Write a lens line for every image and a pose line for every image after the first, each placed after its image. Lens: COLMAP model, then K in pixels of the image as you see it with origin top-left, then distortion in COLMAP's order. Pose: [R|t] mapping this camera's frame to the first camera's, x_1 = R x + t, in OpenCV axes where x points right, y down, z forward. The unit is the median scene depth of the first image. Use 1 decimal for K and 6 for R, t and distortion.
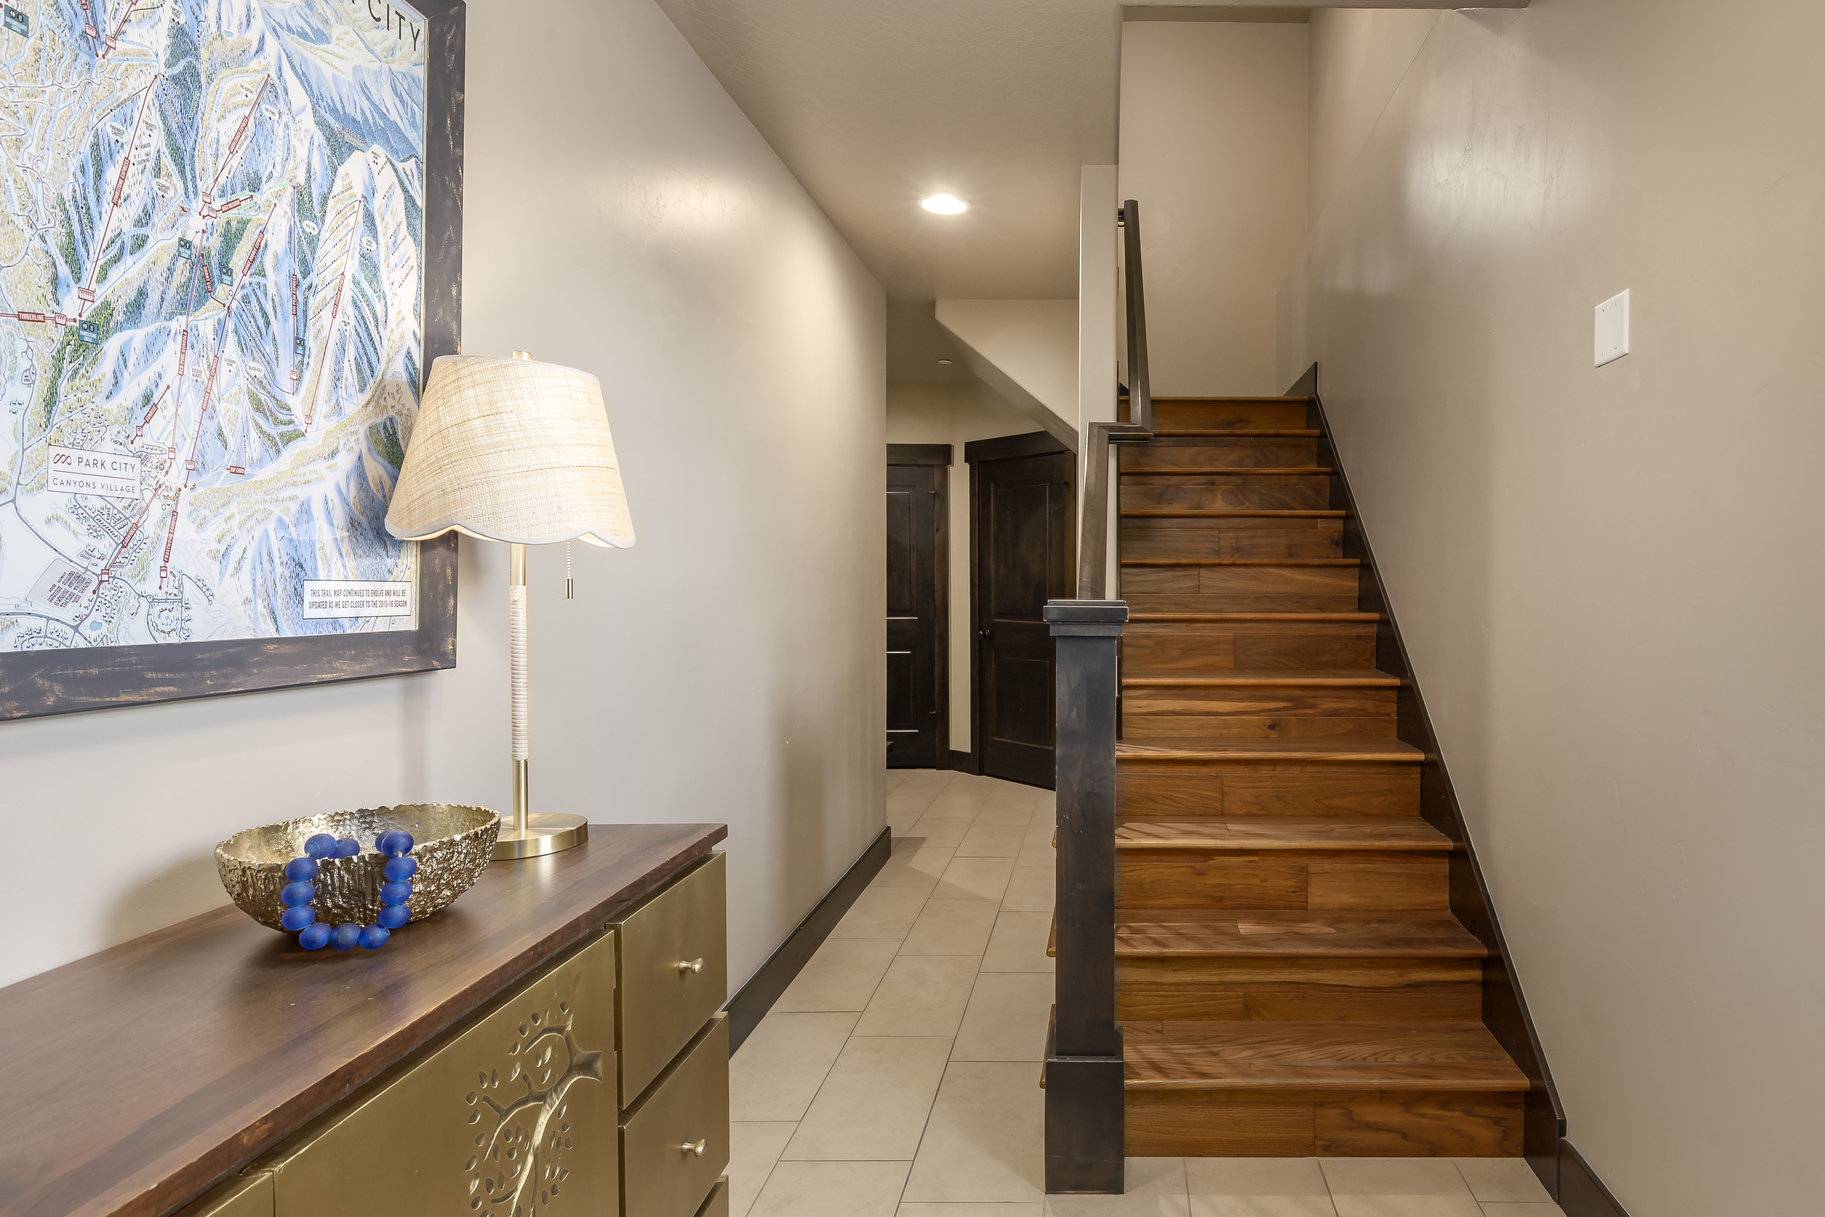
lens RADIAL K [[840.2, 0, 895.2], [0, 840.2, 609.7], [0, 0, 1]] dist [0.009965, -0.001304]
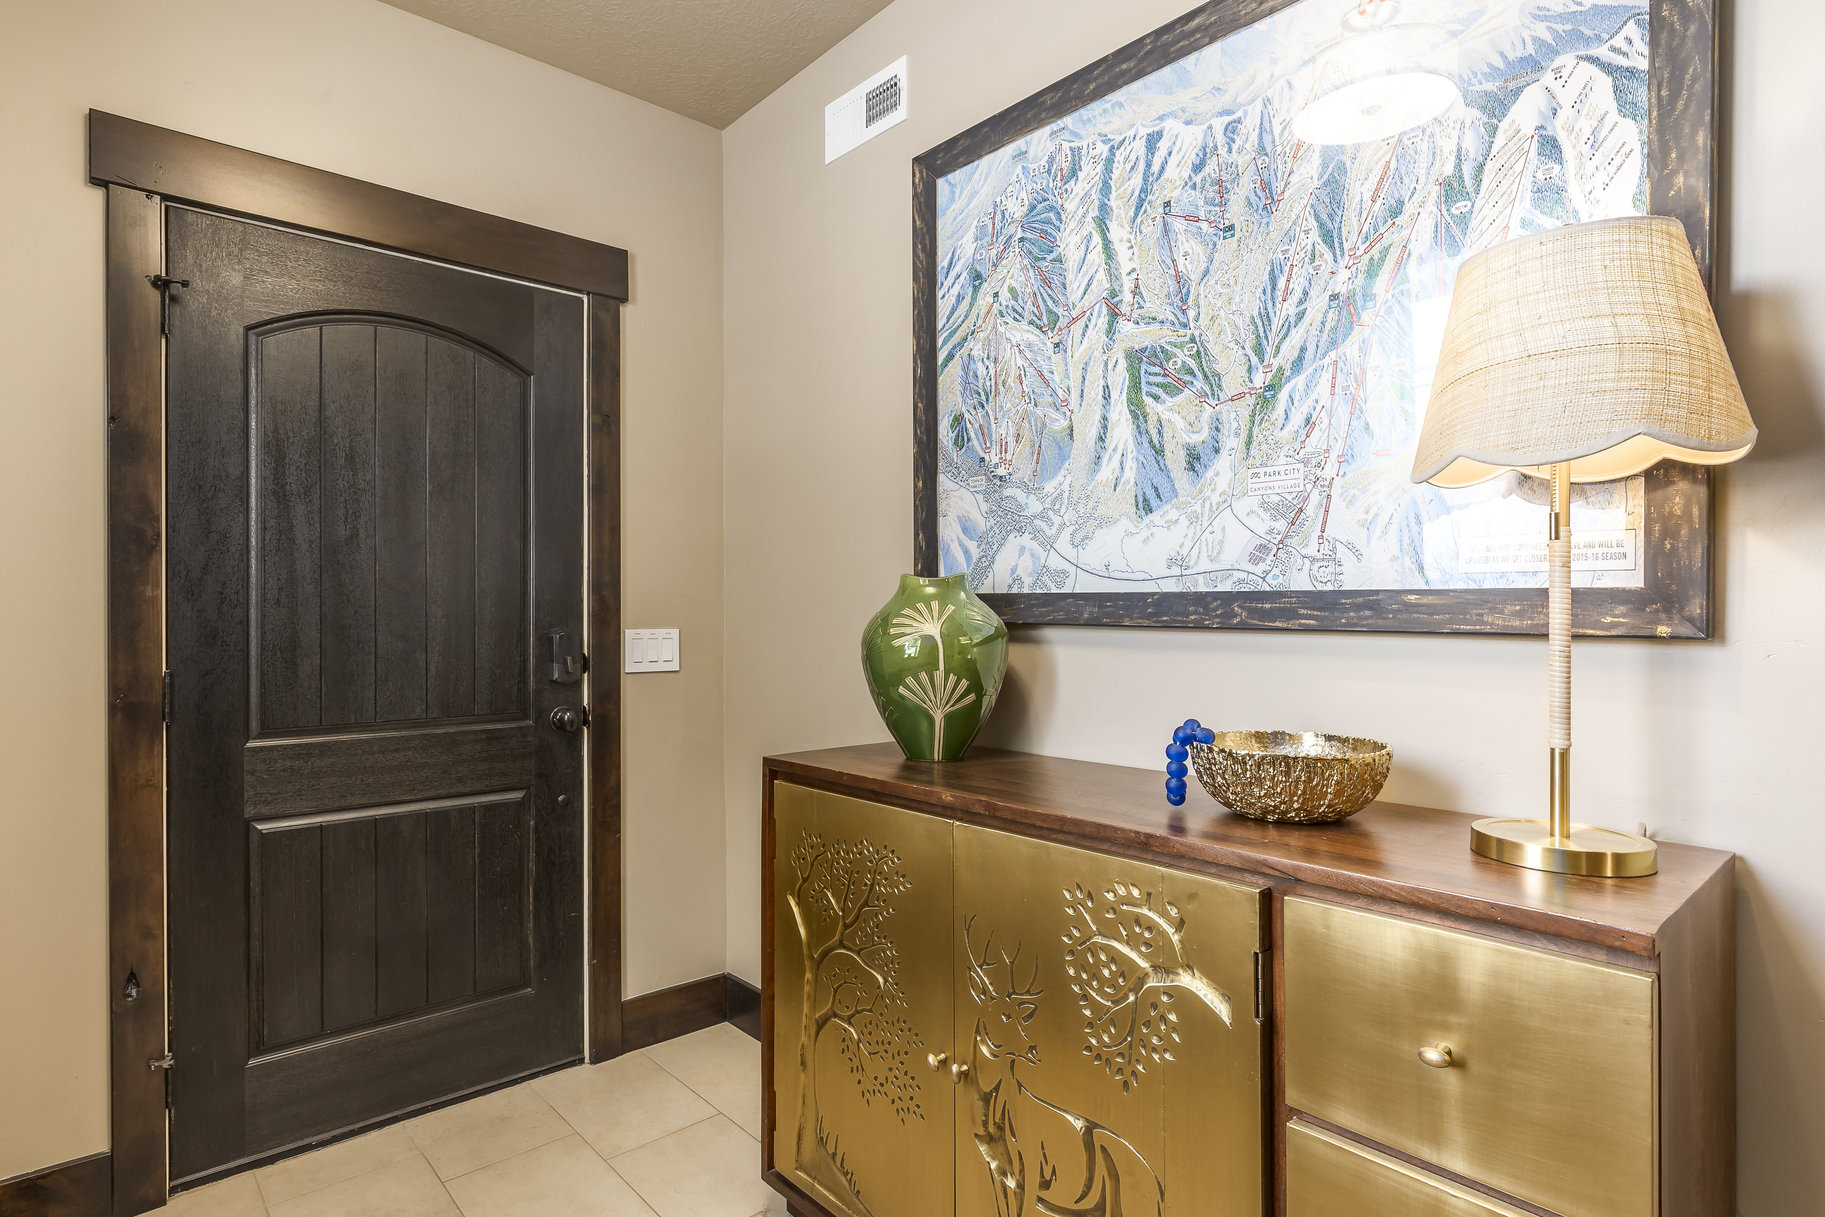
lens RADIAL K [[830.1, 0, 863.8], [0, 830.1, 589.9], [0, 0, 1]] dist [0.002104, -0.000158]
pose [[-0.499962, 0.007777, -0.866012, 0.717709], [0.000418, 0.999962, 0.008739, 0.027097], [0.866047, 0.004007, -0.499946, 1.040639]]
